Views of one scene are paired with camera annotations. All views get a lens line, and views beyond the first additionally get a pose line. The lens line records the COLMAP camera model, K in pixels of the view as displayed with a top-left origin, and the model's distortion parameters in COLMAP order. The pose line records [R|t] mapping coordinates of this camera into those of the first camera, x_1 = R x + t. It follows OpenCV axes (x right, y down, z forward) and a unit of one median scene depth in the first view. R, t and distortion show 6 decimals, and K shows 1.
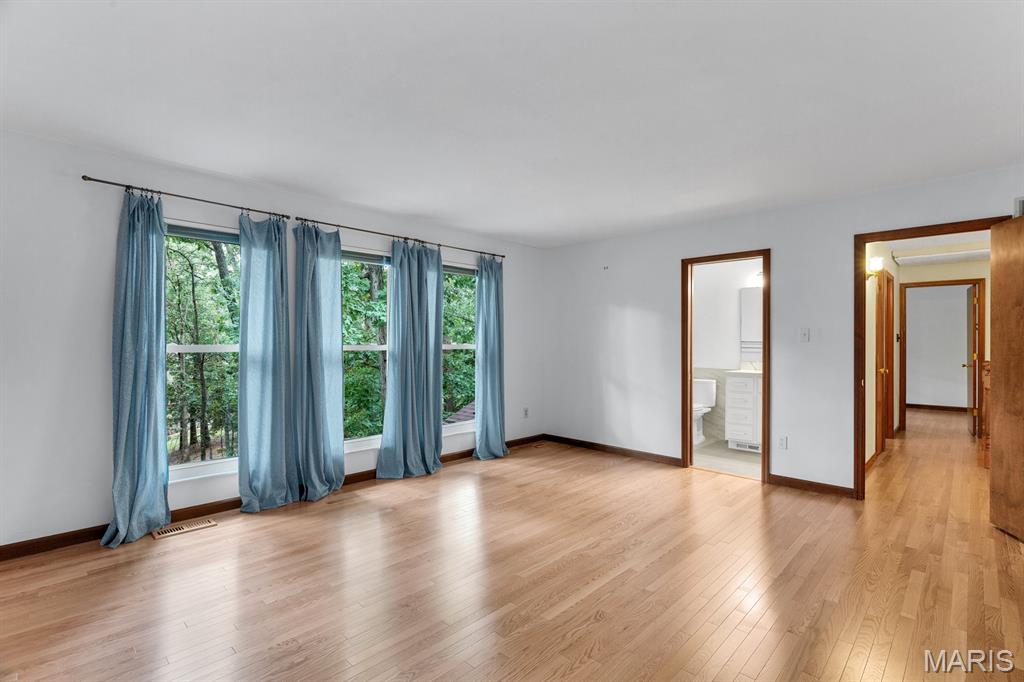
lens RADIAL K [[478.4, 0, 515.3], [0, 478.4, 346.3], [0, 0, 1]] dist [-0.013750, -0.000190]
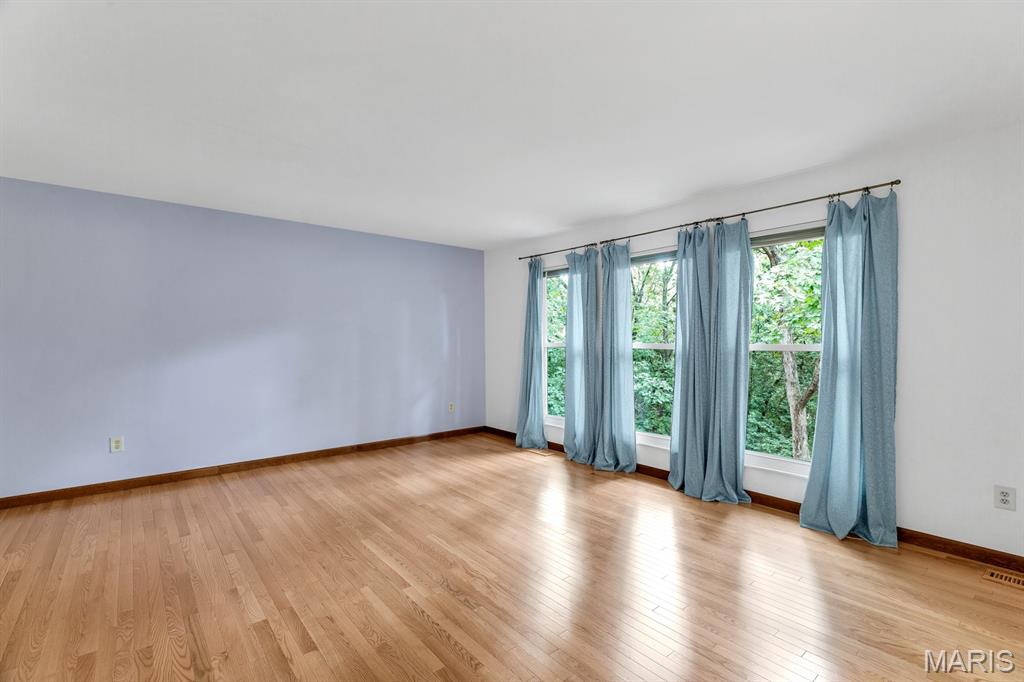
lens RADIAL K [[462.2, 0, 515.9], [0, 462.2, 334.1], [0, 0, 1]] dist [0.000408, 0.001461]
pose [[-0.110405, -0.009680, -0.993840, 0.719790], [-0.003701, 0.999950, -0.009328, -0.012558], [0.993880, 0.002648, -0.110436, 0.836393]]
